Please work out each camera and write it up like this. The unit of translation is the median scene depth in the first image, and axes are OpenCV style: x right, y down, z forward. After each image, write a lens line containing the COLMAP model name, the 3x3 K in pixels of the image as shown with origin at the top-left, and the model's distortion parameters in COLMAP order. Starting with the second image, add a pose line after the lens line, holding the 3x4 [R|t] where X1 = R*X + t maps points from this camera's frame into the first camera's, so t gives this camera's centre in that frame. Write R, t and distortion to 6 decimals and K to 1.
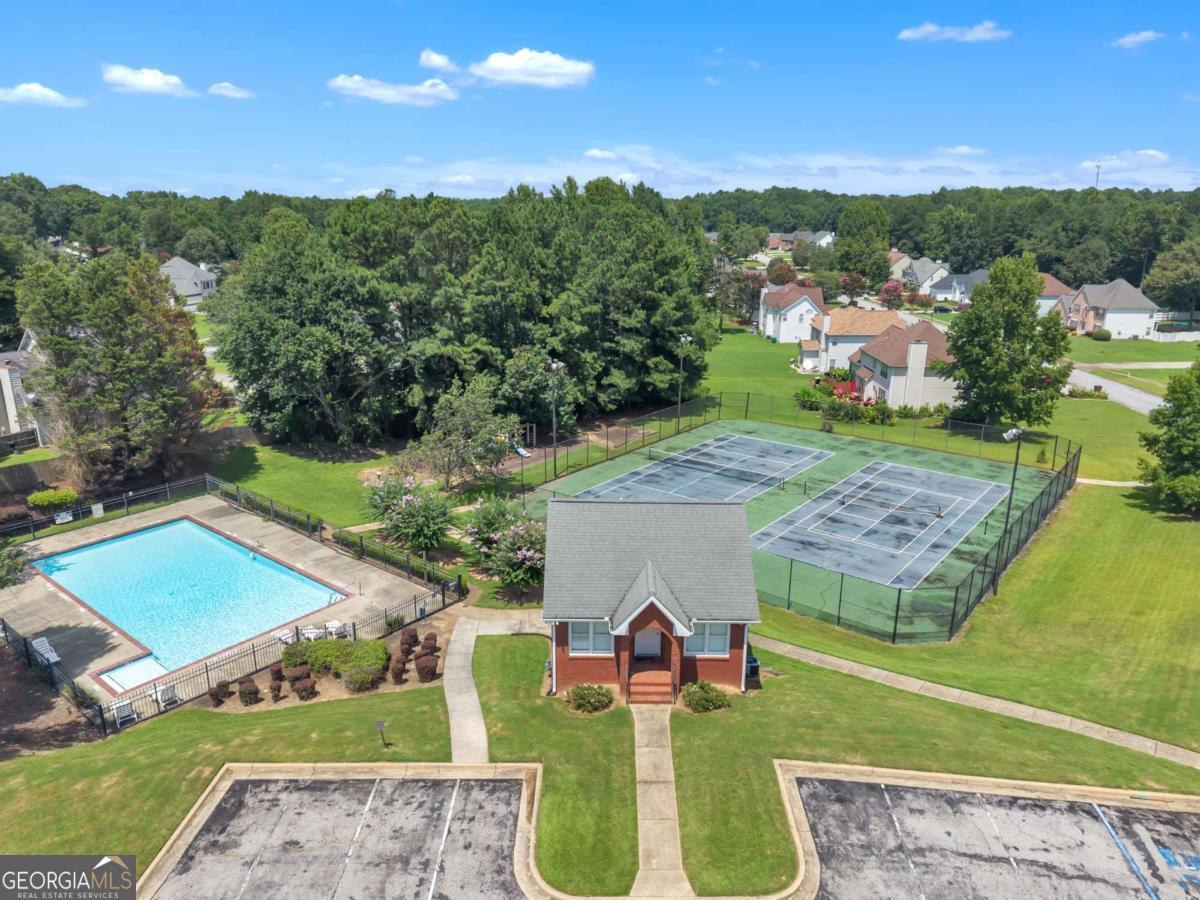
lens RADIAL K [[811.6, 0, 597.2], [0, 811.6, 449.2], [0, 0, 1]] dist [0.032997, -0.022000]
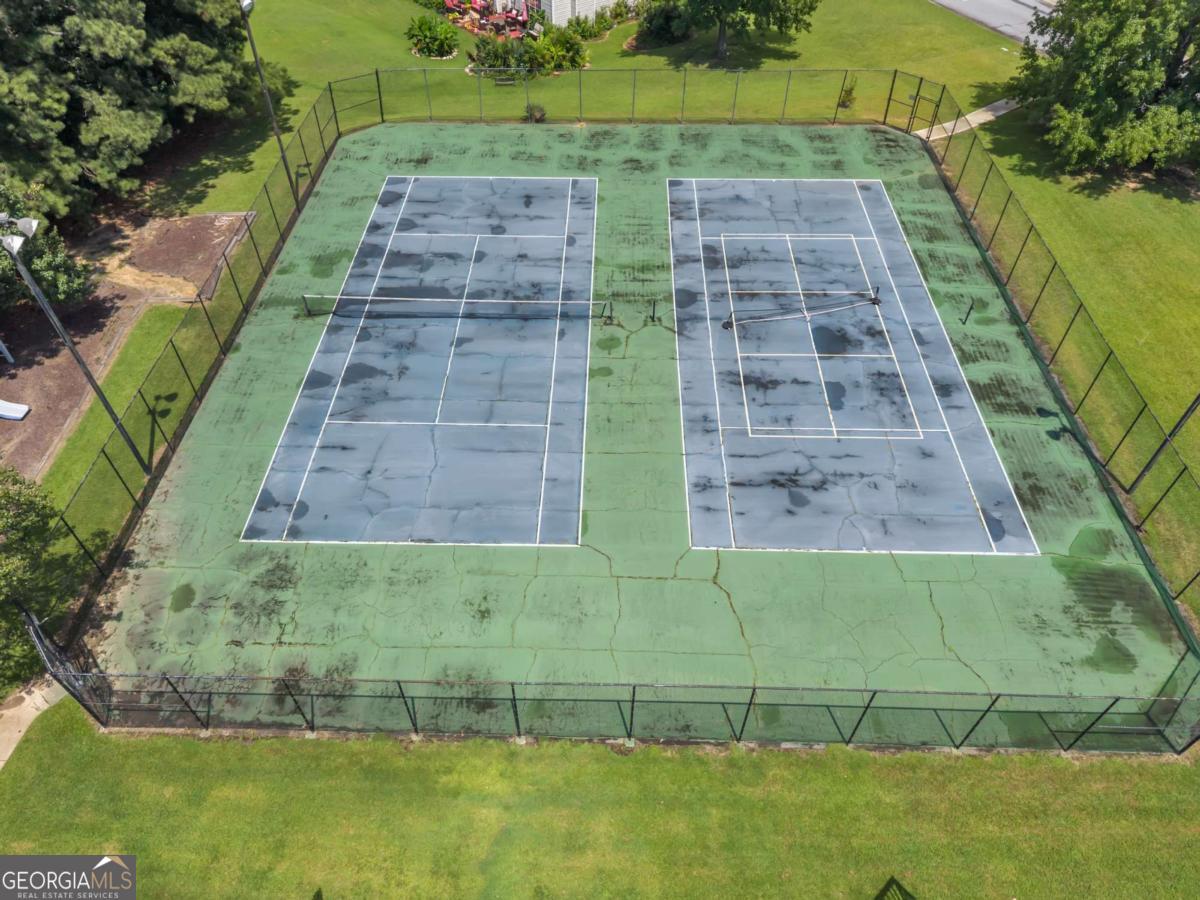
lens RADIAL K [[811.6, 0, 599.6], [0, 811.6, 450.4], [0, 0, 1]] dist [0.032997, -0.022000]
pose [[0.792585, -0.441566, 0.420509, -0.035599], [0.171119, 0.822989, 0.541671, -0.148422], [-0.585258, -0.357363, 0.727849, 0.503140]]
